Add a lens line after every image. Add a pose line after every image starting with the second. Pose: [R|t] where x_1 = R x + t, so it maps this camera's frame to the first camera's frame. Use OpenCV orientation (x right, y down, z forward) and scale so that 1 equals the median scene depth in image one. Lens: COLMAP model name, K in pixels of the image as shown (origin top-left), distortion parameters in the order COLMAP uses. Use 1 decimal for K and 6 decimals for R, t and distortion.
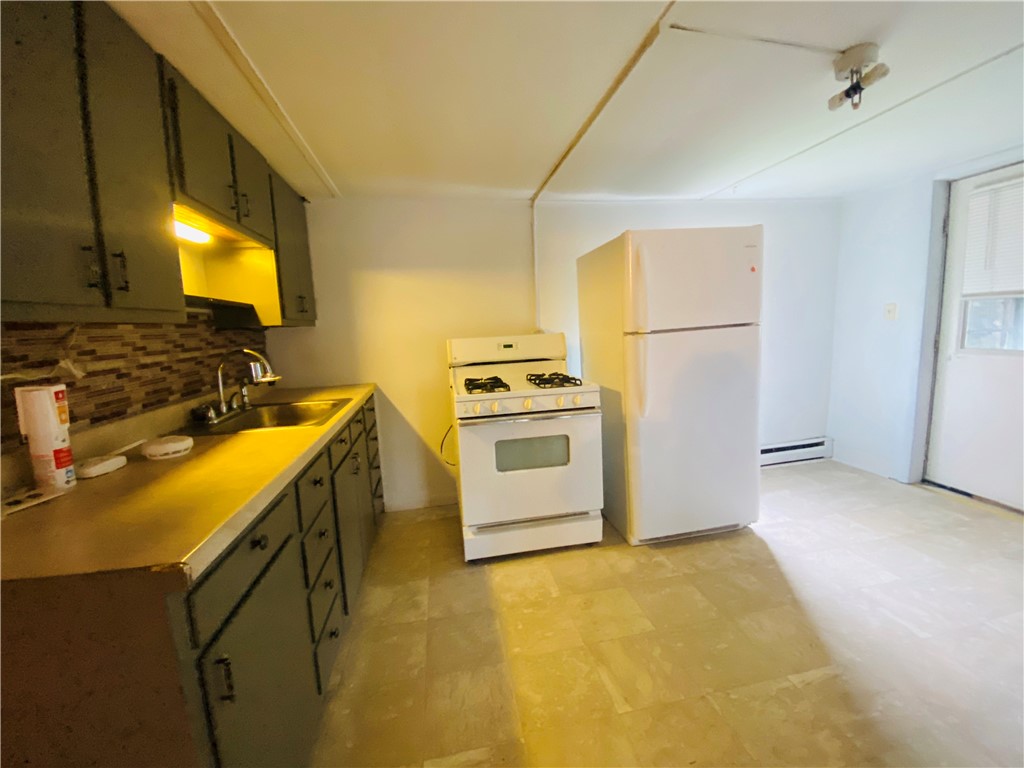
lens RADIAL K [[423.6, 0, 512.0], [0, 423.6, 384.0], [0, 0, 1]] dist [0.030635, -0.023827]
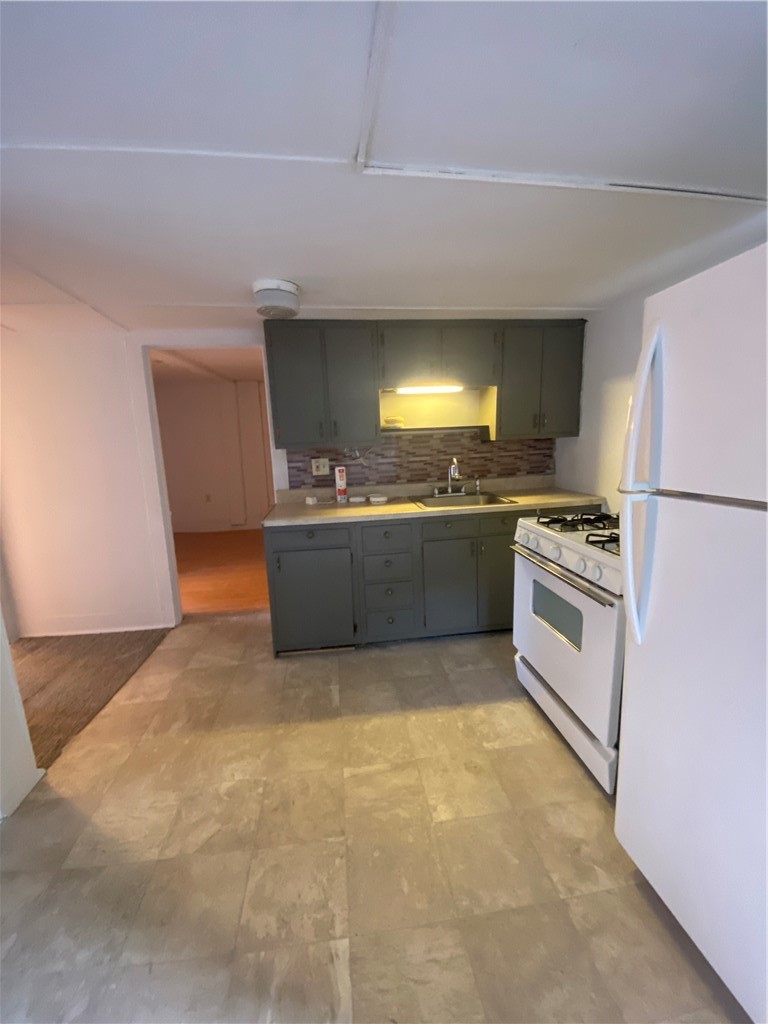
lens RADIAL K [[423.6, 0, 384.0], [0, 423.6, 512.0], [0, 0, 1]] dist [0.030635, -0.023827]
pose [[-0.066214, 0.218653, -0.973554, 1.090895], [-0.095124, 0.969868, 0.224295, -0.231212], [0.993261, 0.107459, -0.043420, 0.898143]]
